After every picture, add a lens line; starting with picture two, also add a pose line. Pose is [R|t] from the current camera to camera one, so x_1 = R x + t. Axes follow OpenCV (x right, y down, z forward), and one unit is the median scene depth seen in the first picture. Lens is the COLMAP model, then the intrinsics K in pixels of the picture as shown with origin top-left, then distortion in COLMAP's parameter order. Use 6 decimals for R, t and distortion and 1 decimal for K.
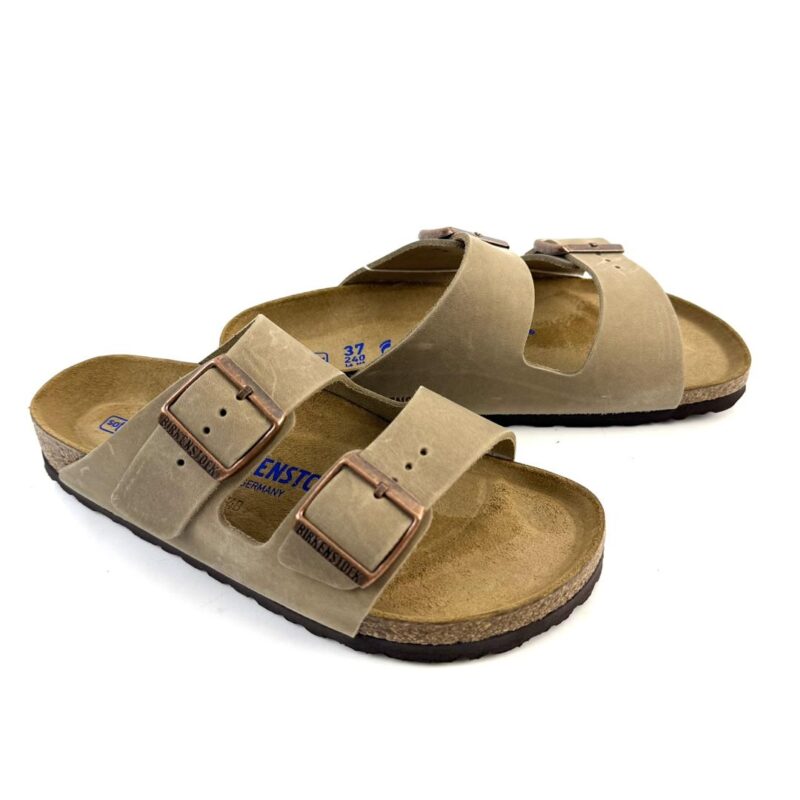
lens RADIAL K [[747.9, 0, 400.0], [0, 747.9, 400.0], [0, 0, 1]] dist [0.058259, -0.002191]
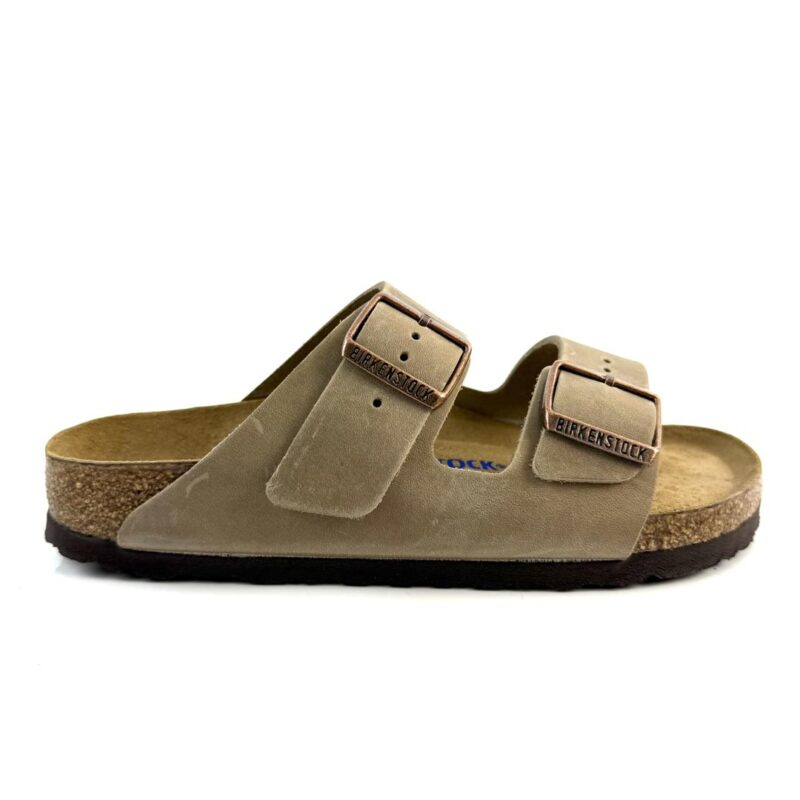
lens RADIAL K [[747.9, 0, 400.0], [0, 747.9, 400.0], [0, 0, 1]] dist [0.058259, -0.002191]
pose [[0.882287, -0.098587, 0.460273, -0.640298], [0.275025, 0.901524, -0.334090, 0.357478], [-0.382010, 0.421349, 0.822516, 0.318313]]
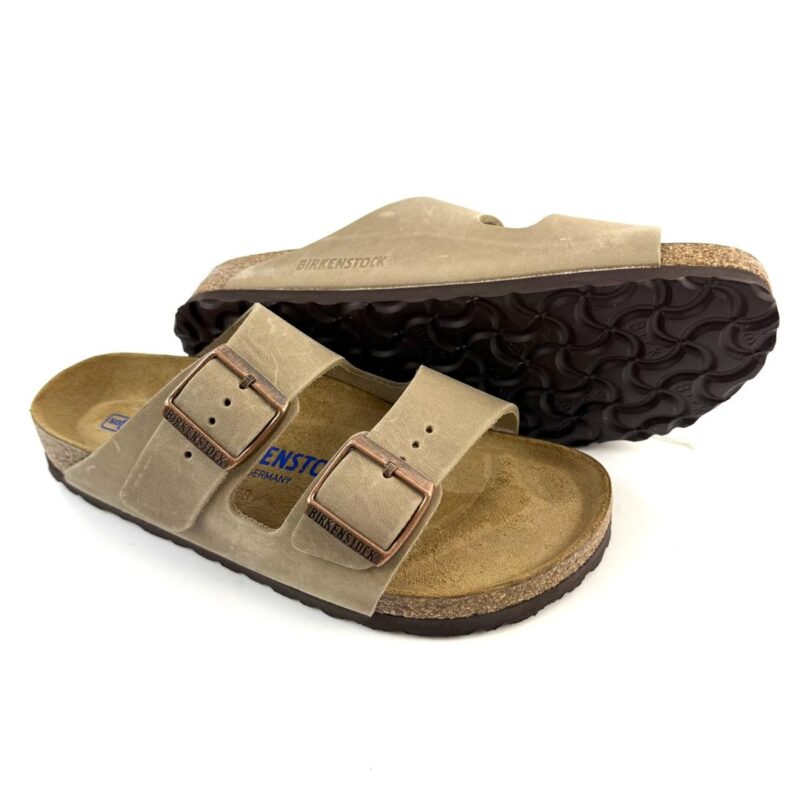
lens RADIAL K [[747.9, 0, 400.0], [0, 747.9, 400.0], [0, 0, 1]] dist [0.058259, -0.002191]
pose [[0.998157, -0.059153, 0.013582, -0.018587], [0.058938, 0.998139, 0.015670, 0.011309], [-0.014484, -0.014841, 0.999785, -0.005680]]
